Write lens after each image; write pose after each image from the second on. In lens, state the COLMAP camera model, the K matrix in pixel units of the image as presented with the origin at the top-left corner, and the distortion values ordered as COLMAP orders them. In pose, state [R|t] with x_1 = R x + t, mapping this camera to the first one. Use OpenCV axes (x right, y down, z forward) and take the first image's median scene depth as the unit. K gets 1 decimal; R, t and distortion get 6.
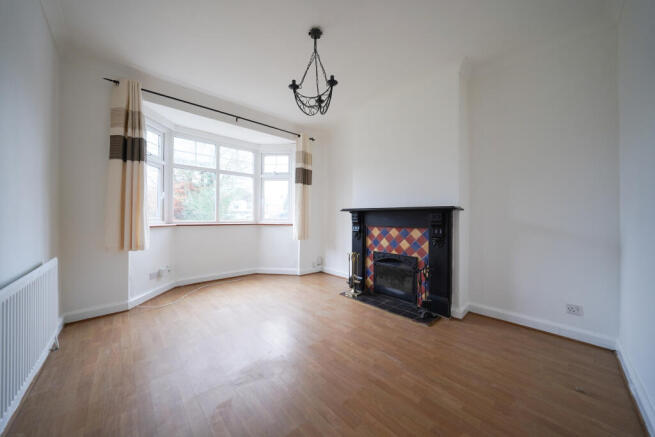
lens RADIAL K [[232.2, 0, 332.9], [0, 232.2, 217.3], [0, 0, 1]] dist [-0.002299, 0.000170]
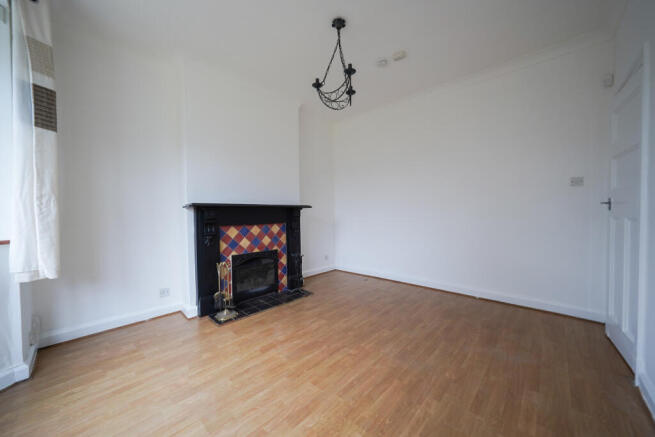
lens RADIAL K [[232.2, 0, 327.8], [0, 232.2, 217.7], [0, 0, 1]] dist [-0.002299, 0.000170]
pose [[-0.044384, -0.023244, 0.998744, -0.734925], [0.018189, 0.999545, 0.024071, -0.003802], [-0.998849, 0.019235, -0.043941, 0.765324]]
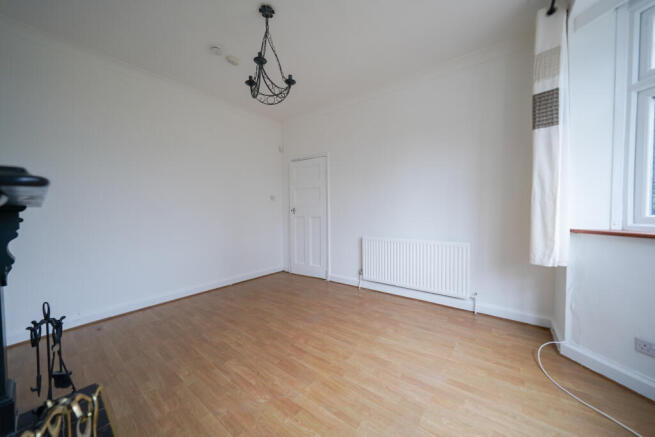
lens RADIAL K [[232.2, 0, 321.7], [0, 232.2, 217.3], [0, 0, 1]] dist [-0.002299, 0.000170]
pose [[-0.992728, 0.005895, -0.120233, -0.115346], [0.003258, 0.999750, 0.022115, -0.006615], [0.120333, 0.021563, -0.992499, 1.344791]]
